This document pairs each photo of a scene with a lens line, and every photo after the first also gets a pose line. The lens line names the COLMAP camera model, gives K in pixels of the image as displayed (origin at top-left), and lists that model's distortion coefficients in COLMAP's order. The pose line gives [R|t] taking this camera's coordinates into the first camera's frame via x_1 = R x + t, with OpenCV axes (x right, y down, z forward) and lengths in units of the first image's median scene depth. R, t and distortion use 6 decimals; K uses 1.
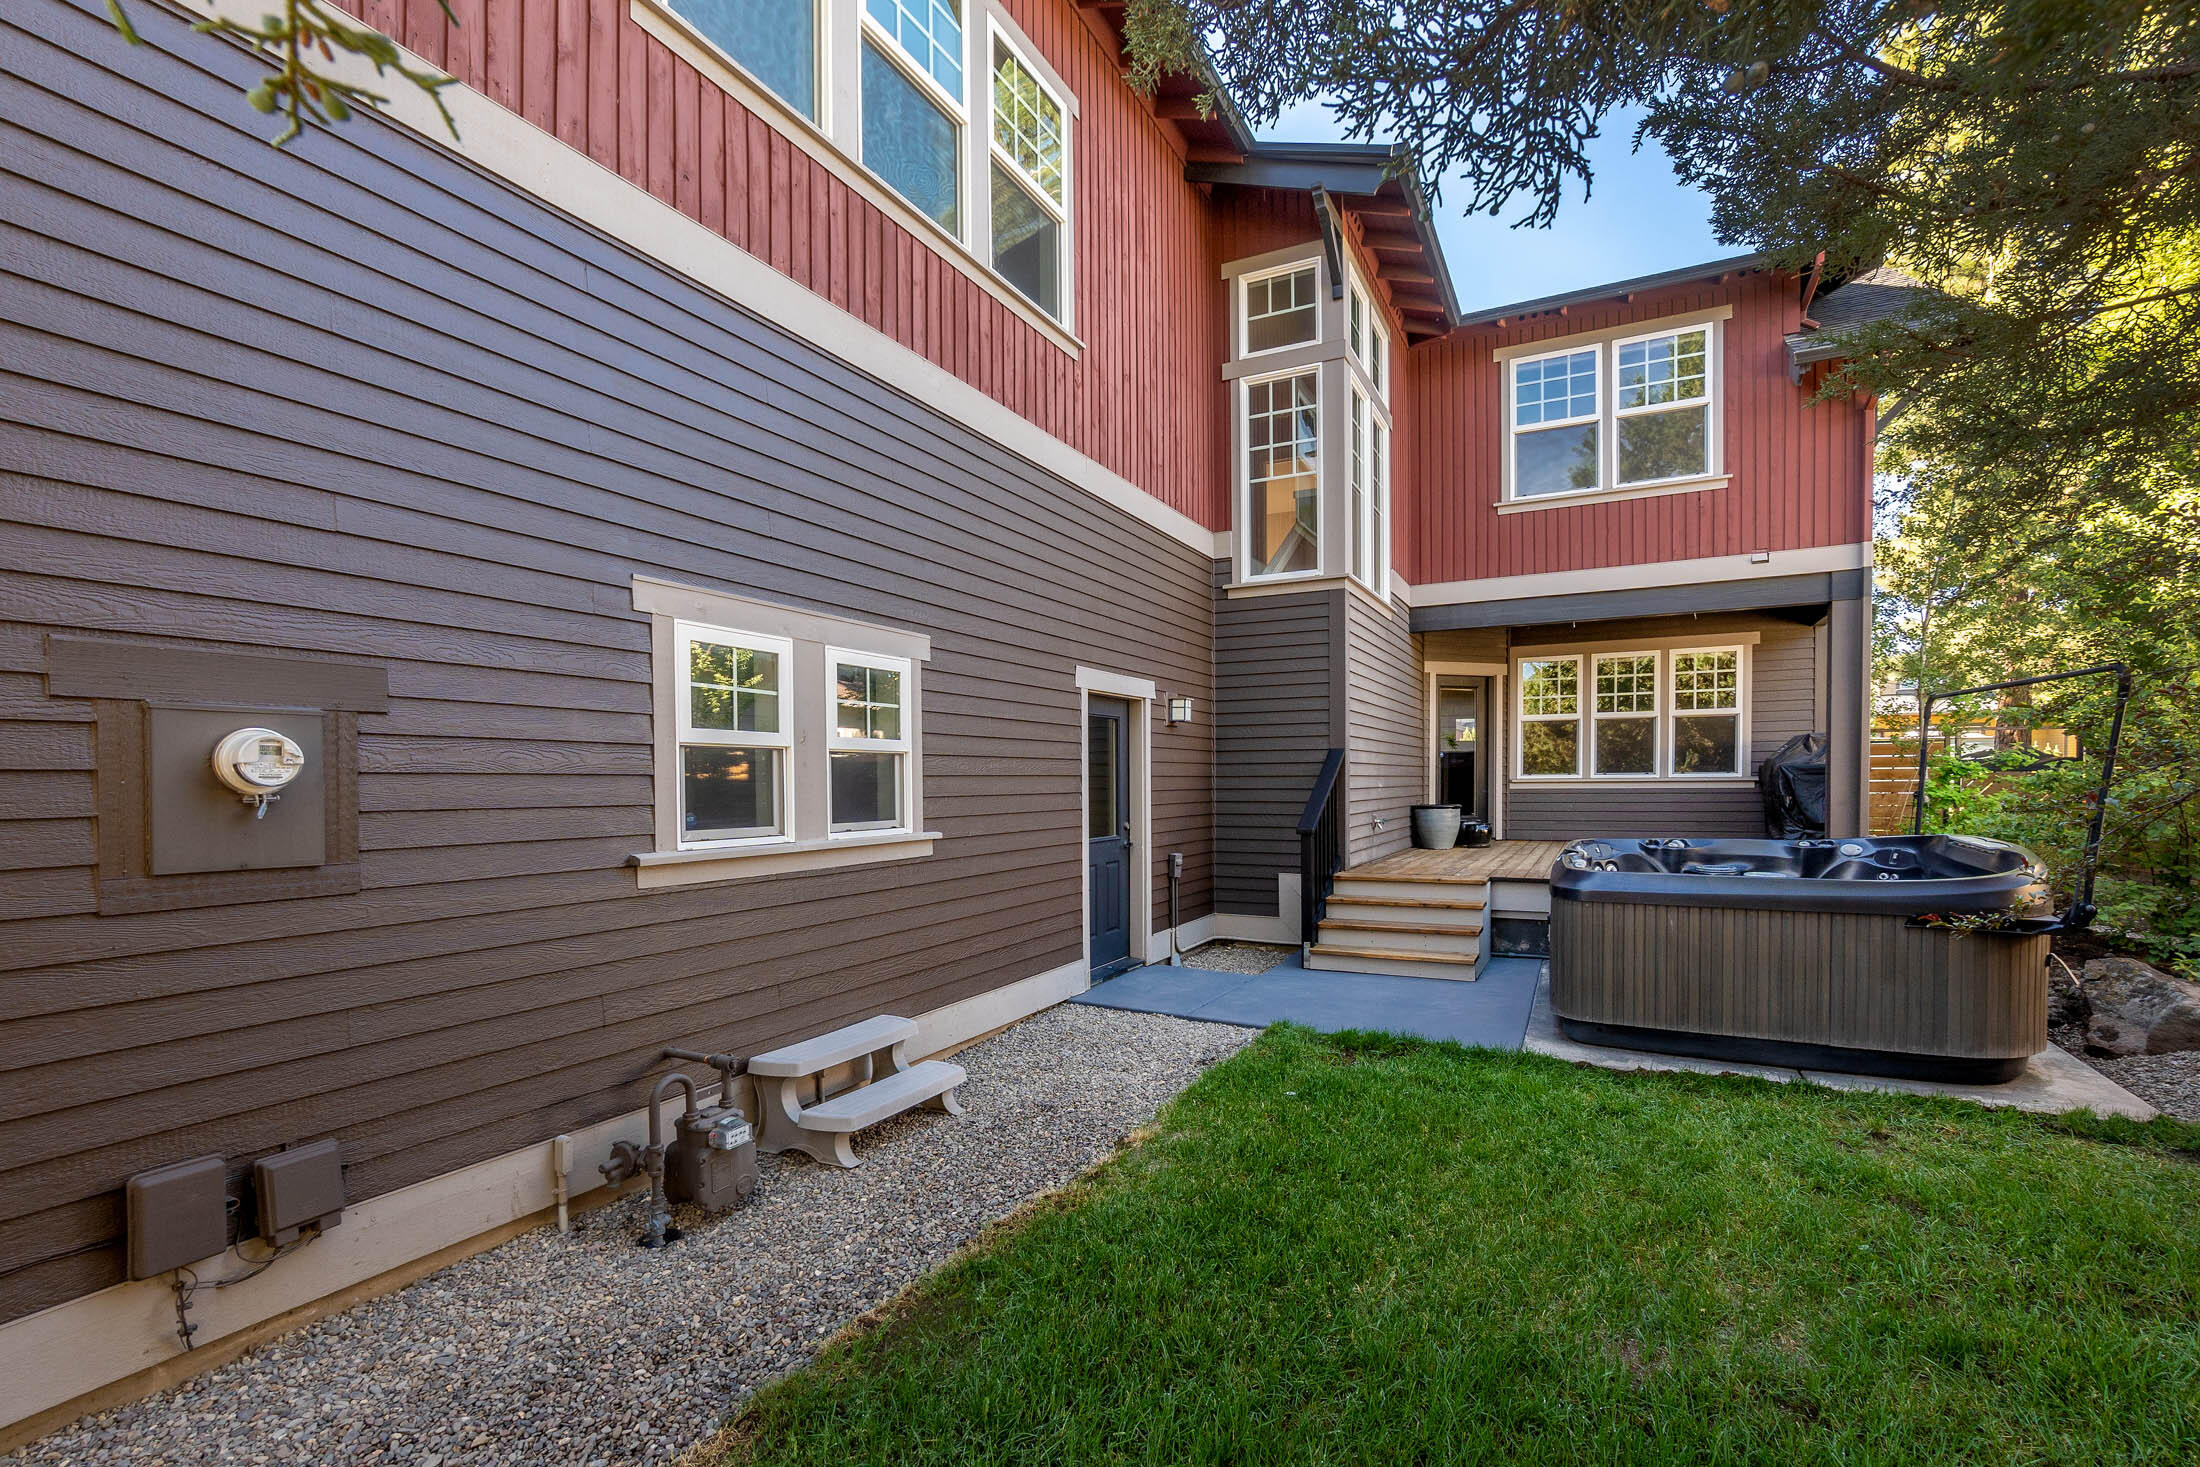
lens RADIAL K [[1060.6, 0, 1104.7], [0, 1060.6, 800.1], [0, 0, 1]] dist [-0.003163, 0.013832]
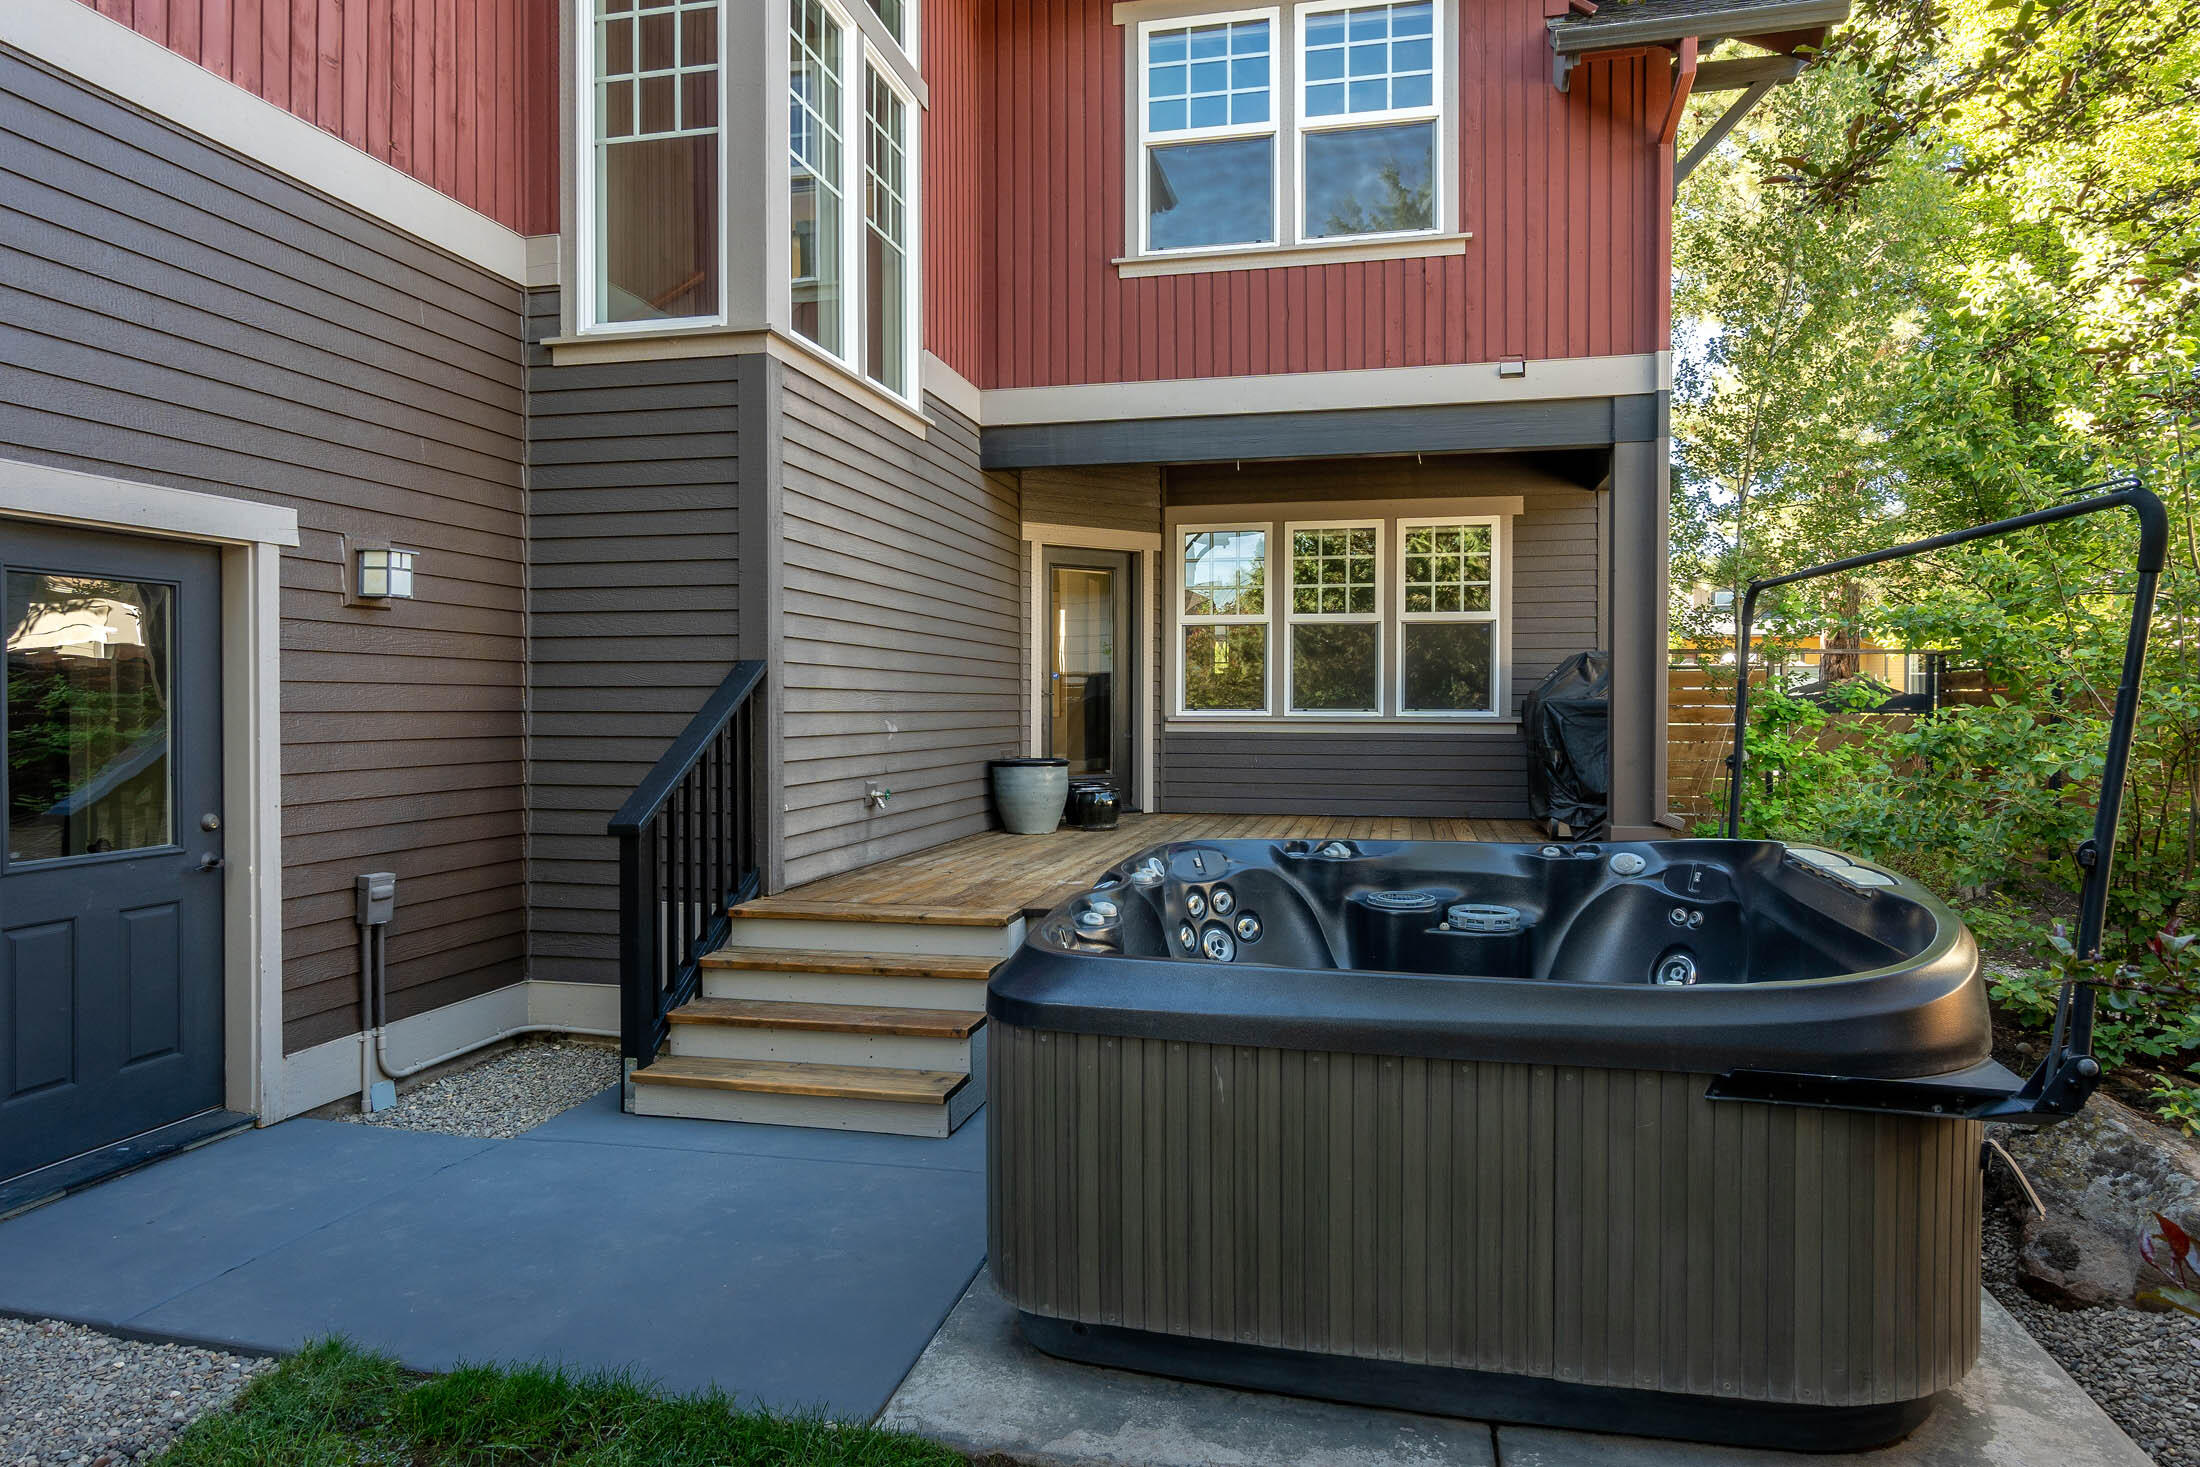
lens RADIAL K [[1342.5, 0, 1096.9], [0, 1342.5, 700.2], [0, 0, 1]] dist [0.008580, -0.001499]
pose [[0.977931, 0.012108, 0.208577, 0.218640], [-0.007722, 0.999732, -0.021830, -0.014573], [-0.208785, 0.019738, 0.977762, 0.285513]]
